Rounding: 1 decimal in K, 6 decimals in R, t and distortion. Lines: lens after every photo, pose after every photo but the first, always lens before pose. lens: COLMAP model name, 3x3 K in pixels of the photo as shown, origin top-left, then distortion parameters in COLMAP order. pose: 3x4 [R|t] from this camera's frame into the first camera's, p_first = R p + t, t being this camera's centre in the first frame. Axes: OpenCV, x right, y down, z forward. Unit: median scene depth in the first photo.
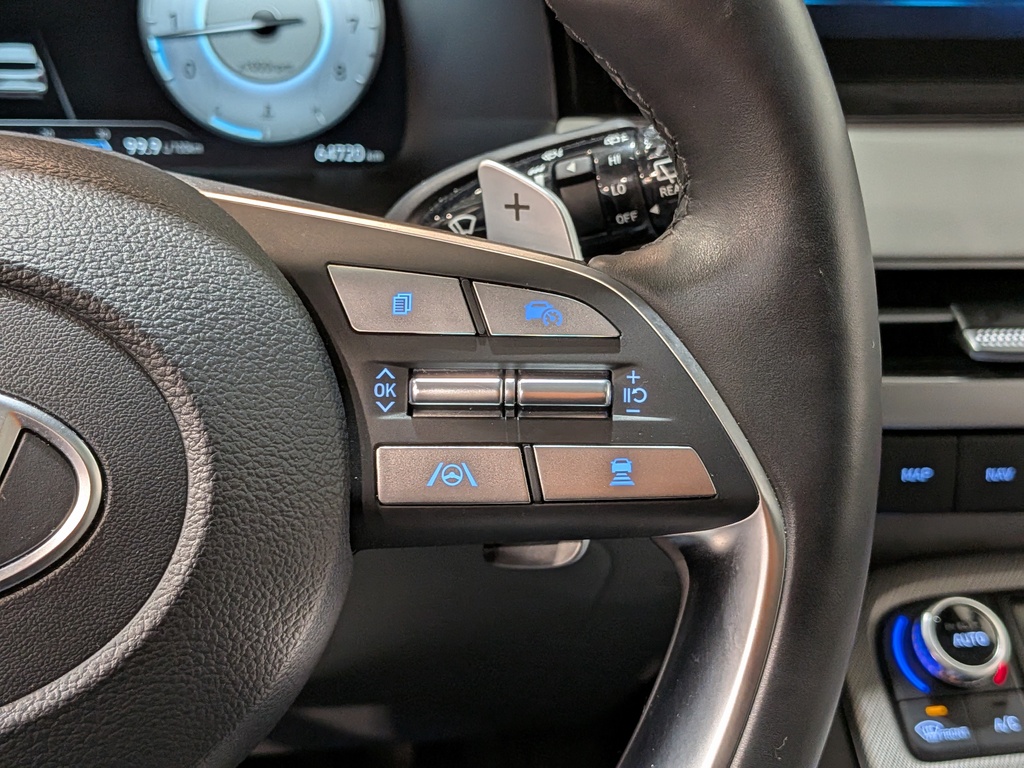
lens RADIAL K [[1473.6, 0, 522.1], [0, 1473.6, 378.5], [0, 0, 1]] dist [0.089123, 0.000000]
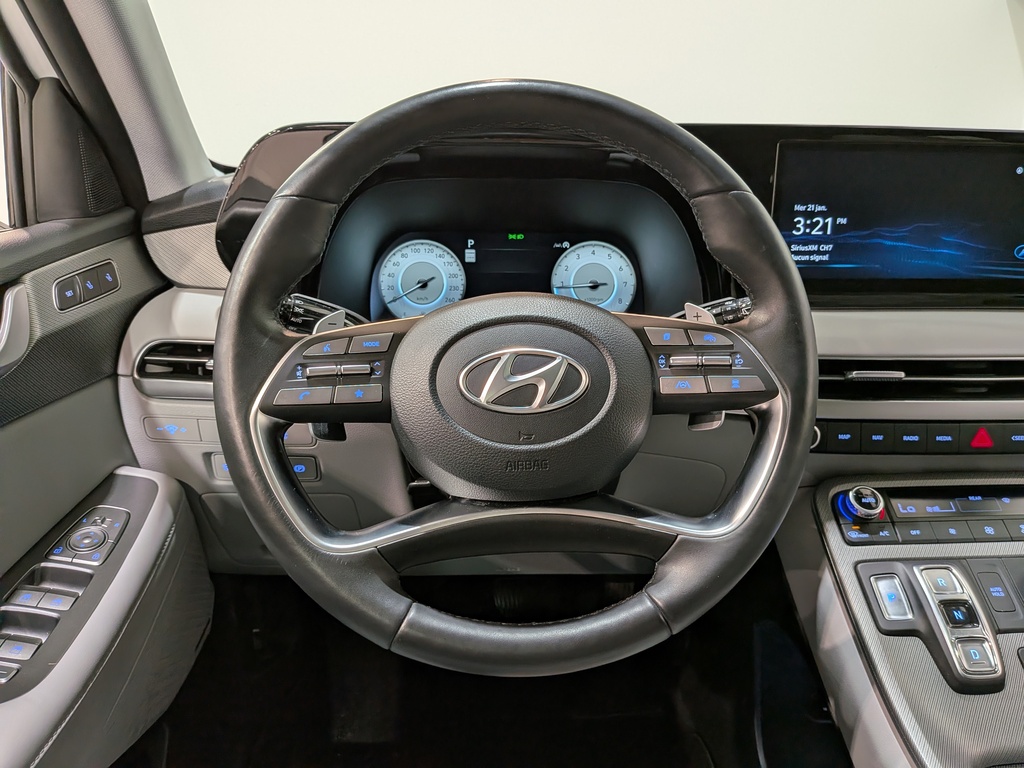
lens RADIAL K [[771.2, 0, 518.9], [0, 771.2, 385.5], [0, 0, 1]] dist [-0.012329, -0.016846]
pose [[0.983642, -0.005465, -0.180052, -0.098076], [-0.024632, 0.986069, -0.164501, 0.360155], [0.178443, 0.166245, 0.969804, -0.756624]]
